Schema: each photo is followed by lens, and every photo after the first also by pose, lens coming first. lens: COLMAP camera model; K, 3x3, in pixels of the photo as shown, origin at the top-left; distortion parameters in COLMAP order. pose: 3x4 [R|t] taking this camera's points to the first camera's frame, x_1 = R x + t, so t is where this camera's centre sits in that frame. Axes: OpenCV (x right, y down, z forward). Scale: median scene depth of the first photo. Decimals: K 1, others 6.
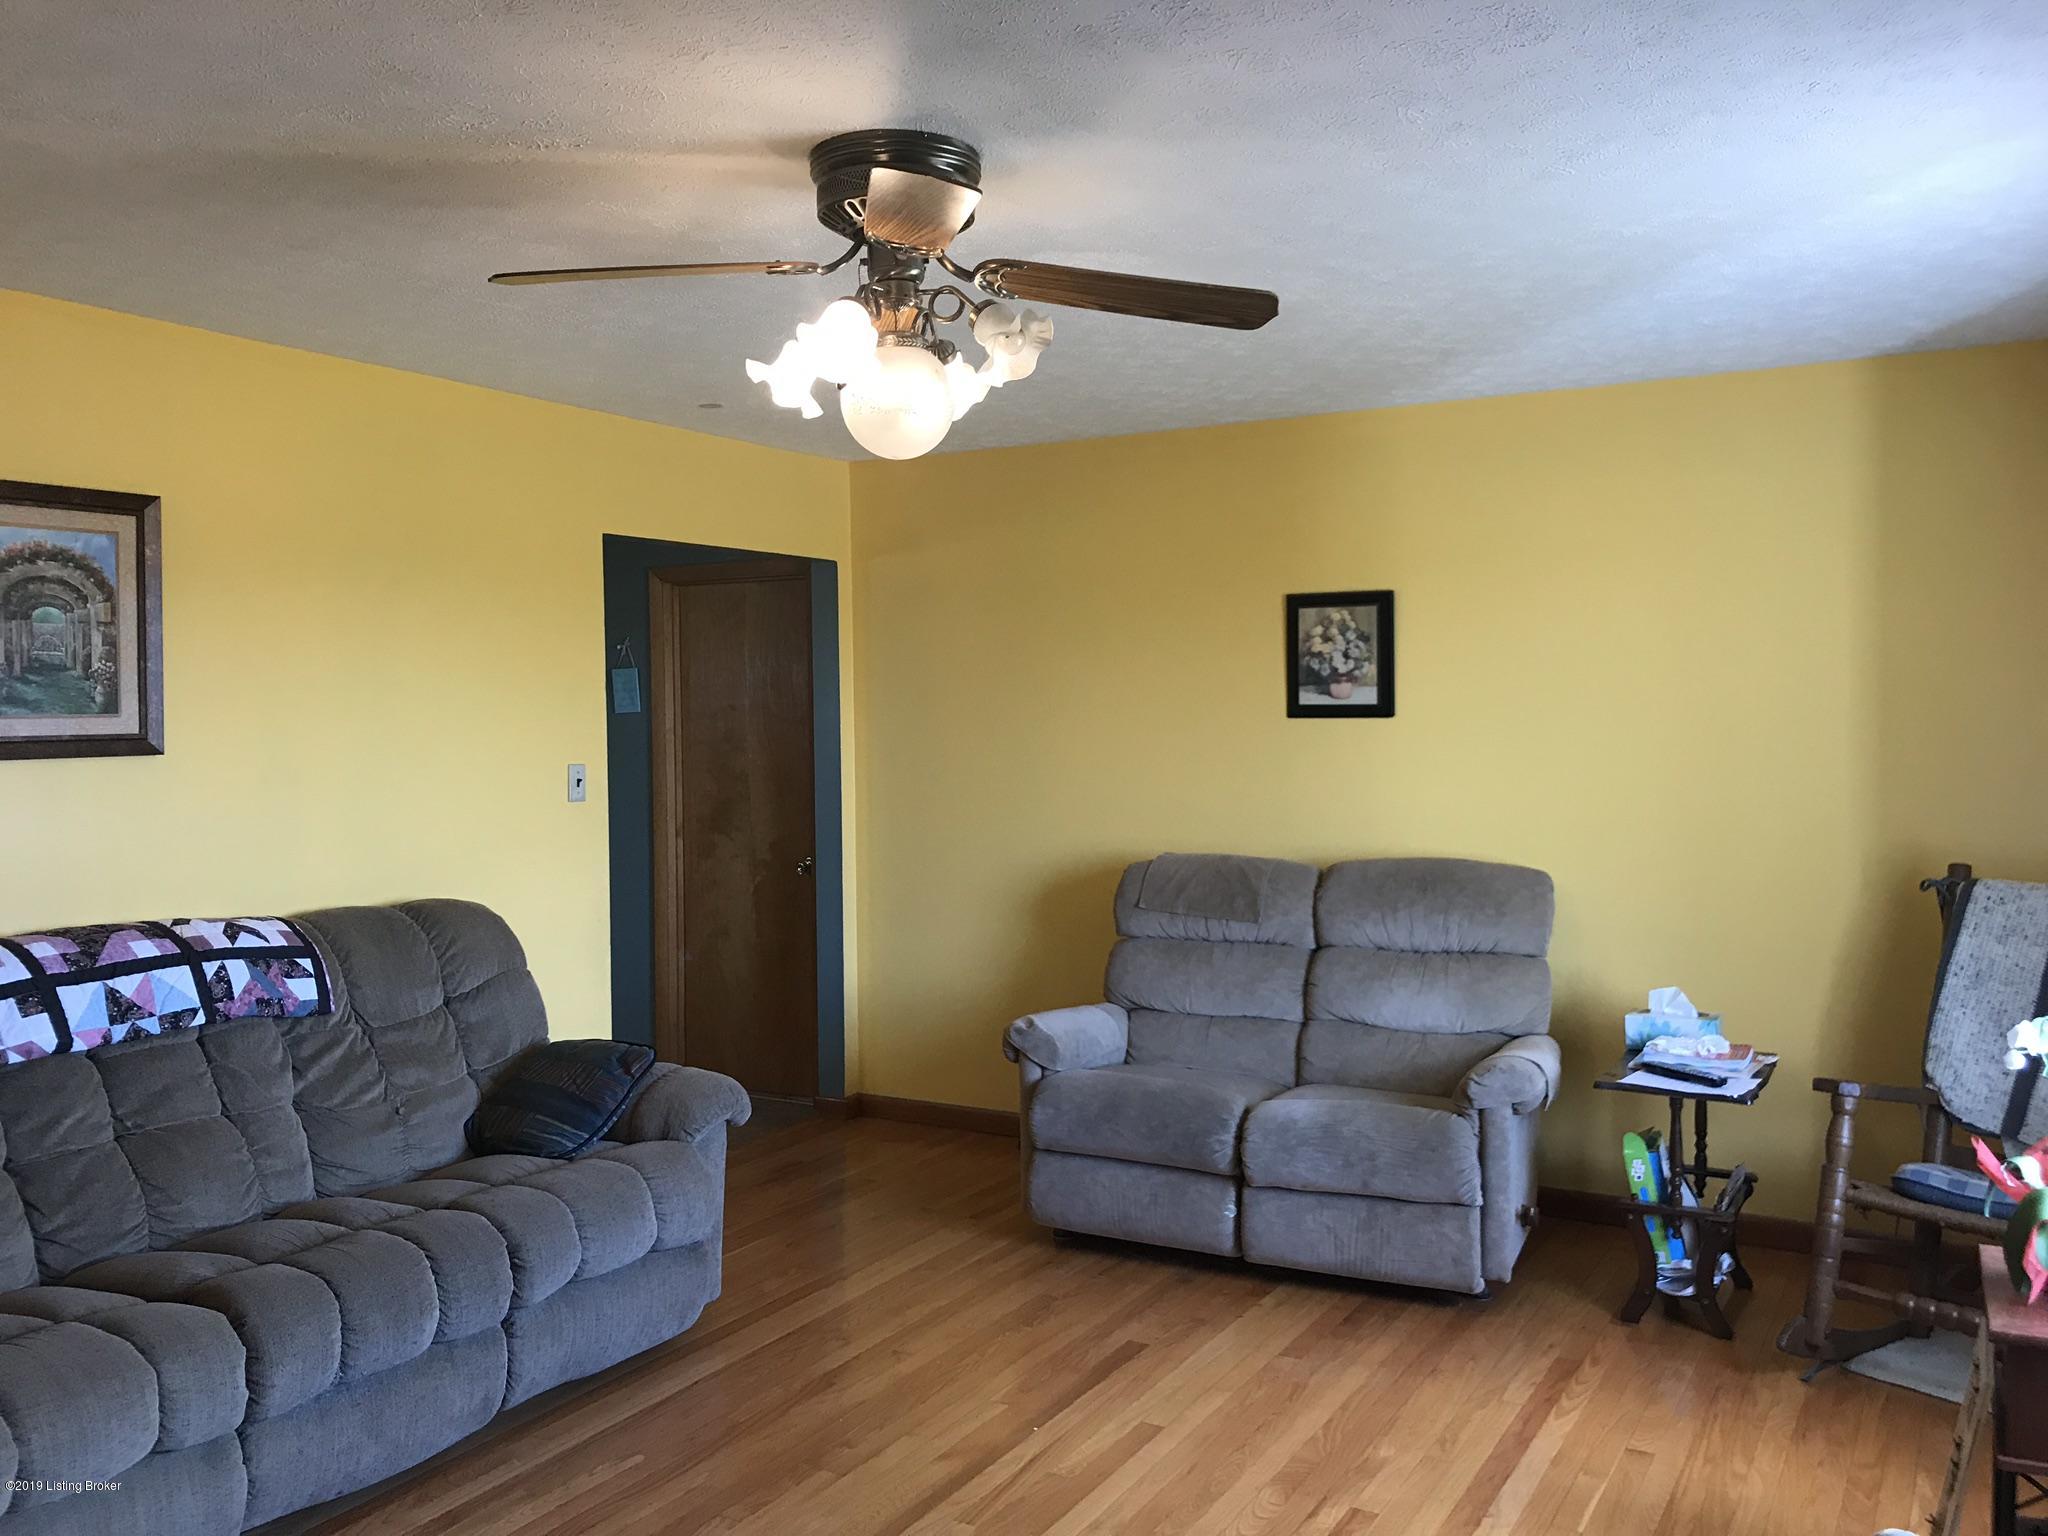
lens RADIAL K [[1656.0, 0, 1013.4], [0, 1656.0, 755.0], [0, 0, 1]] dist [0.036988, -0.042547]
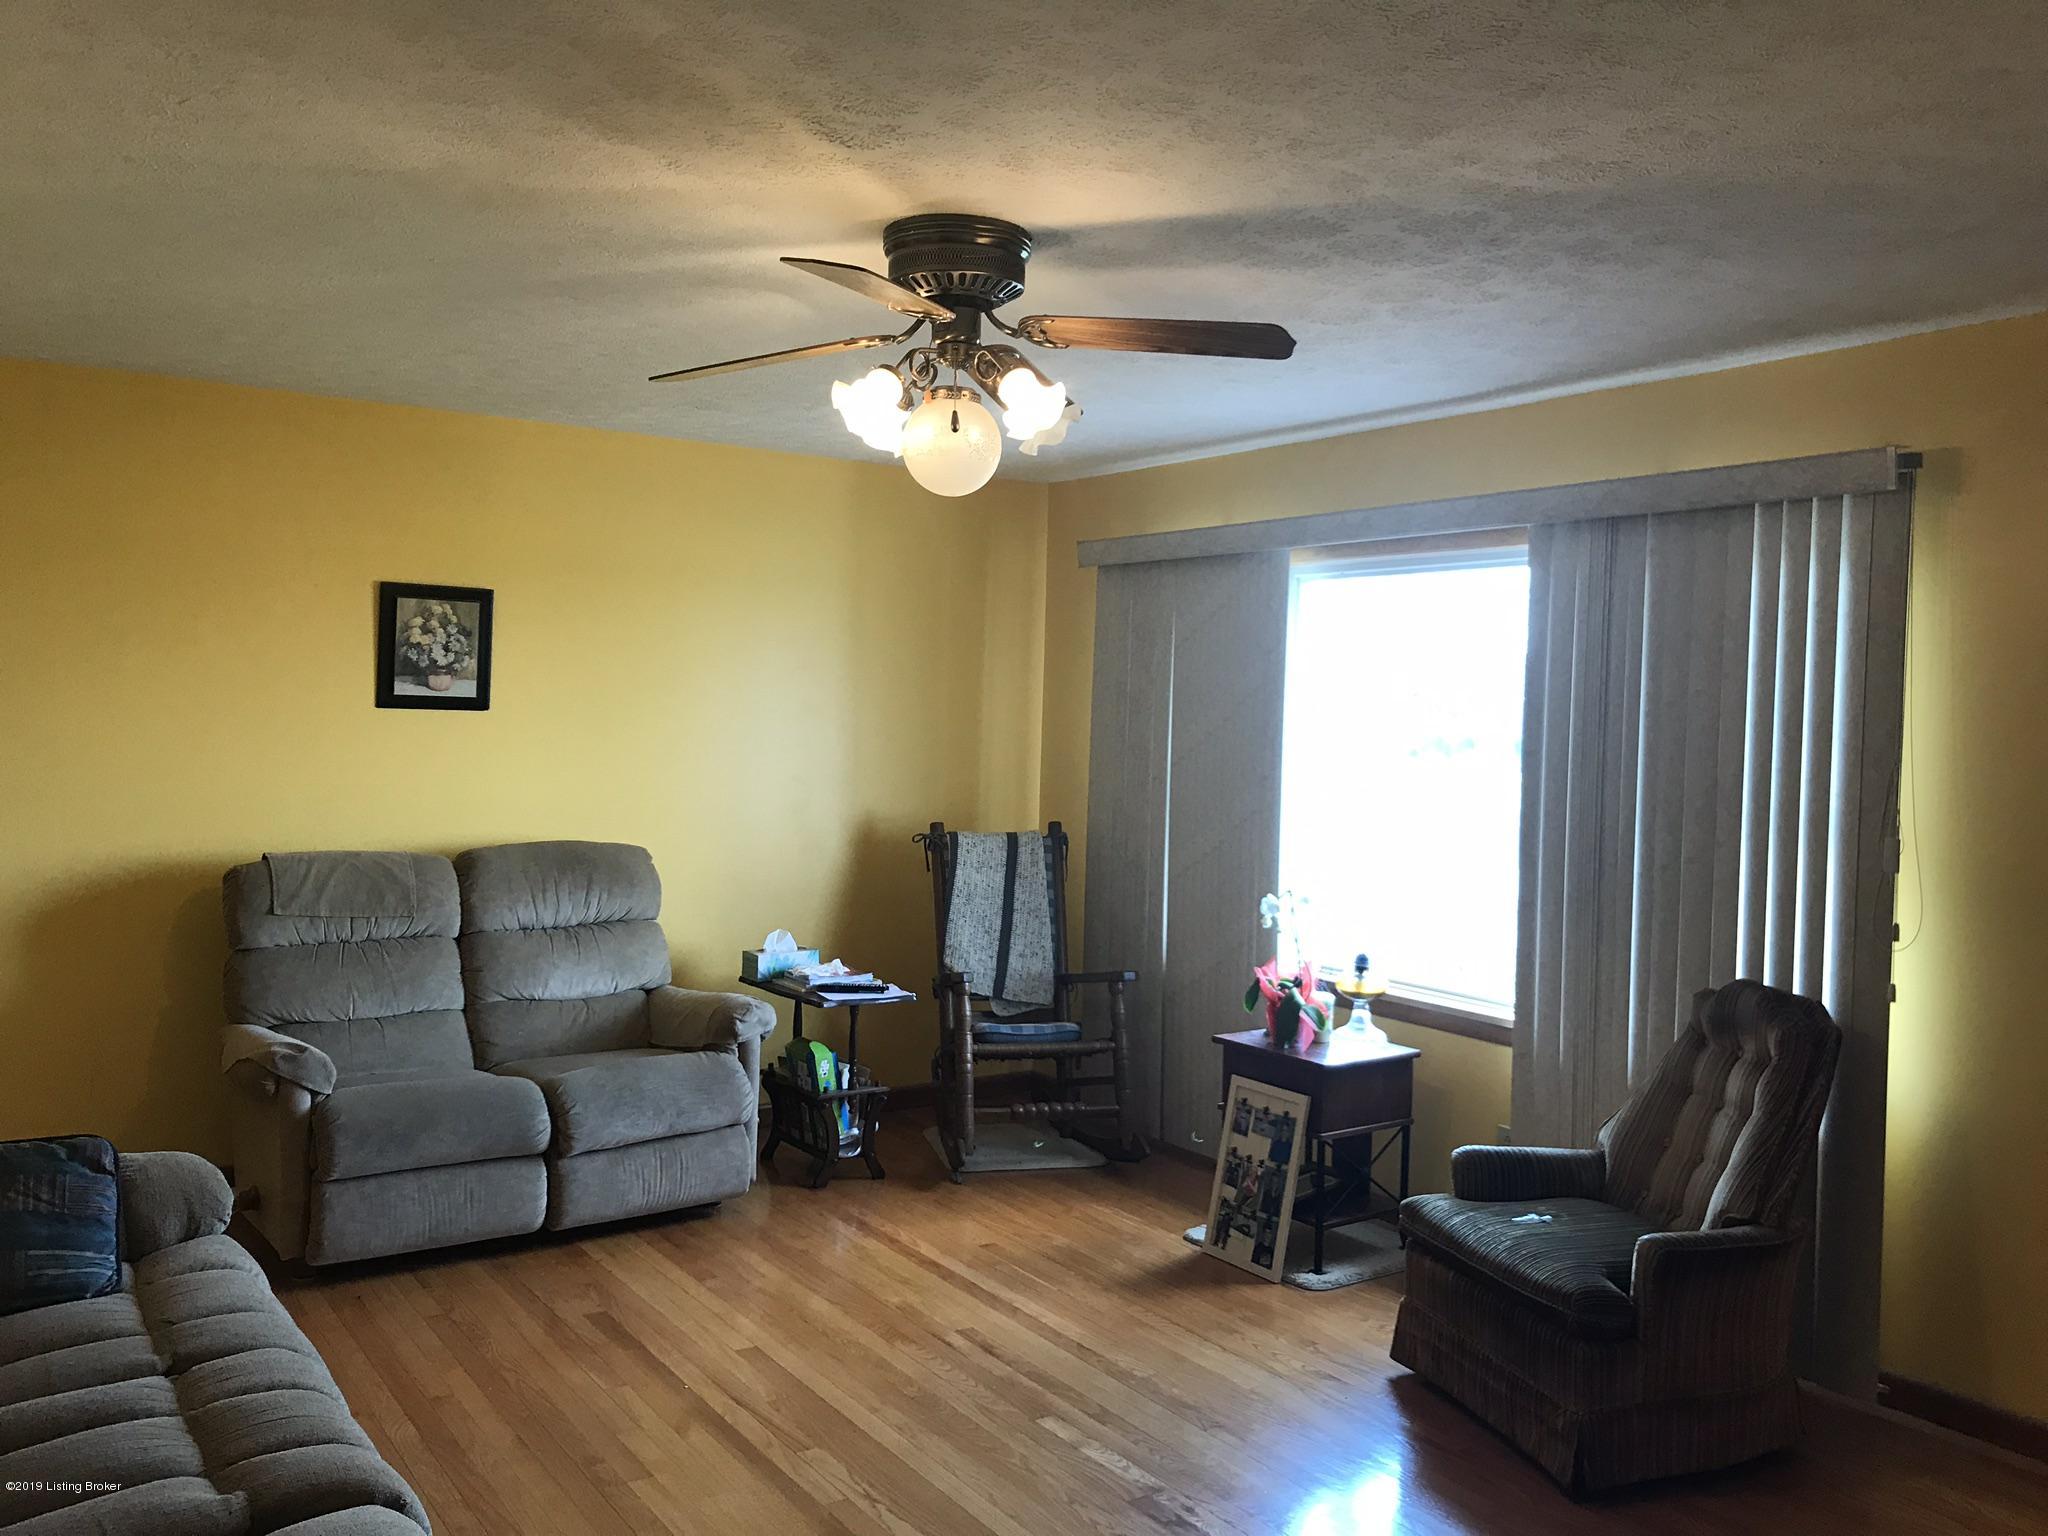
lens RADIAL K [[1656.0, 0, 1018.9], [0, 1656.0, 762.3], [0, 0, 1]] dist [0.036988, -0.042547]
pose [[0.451611, -0.009947, 0.892159, -0.590410], [-0.004663, 0.999898, 0.013508, -0.005839], [-0.892203, -0.010260, 0.451519, 0.238916]]
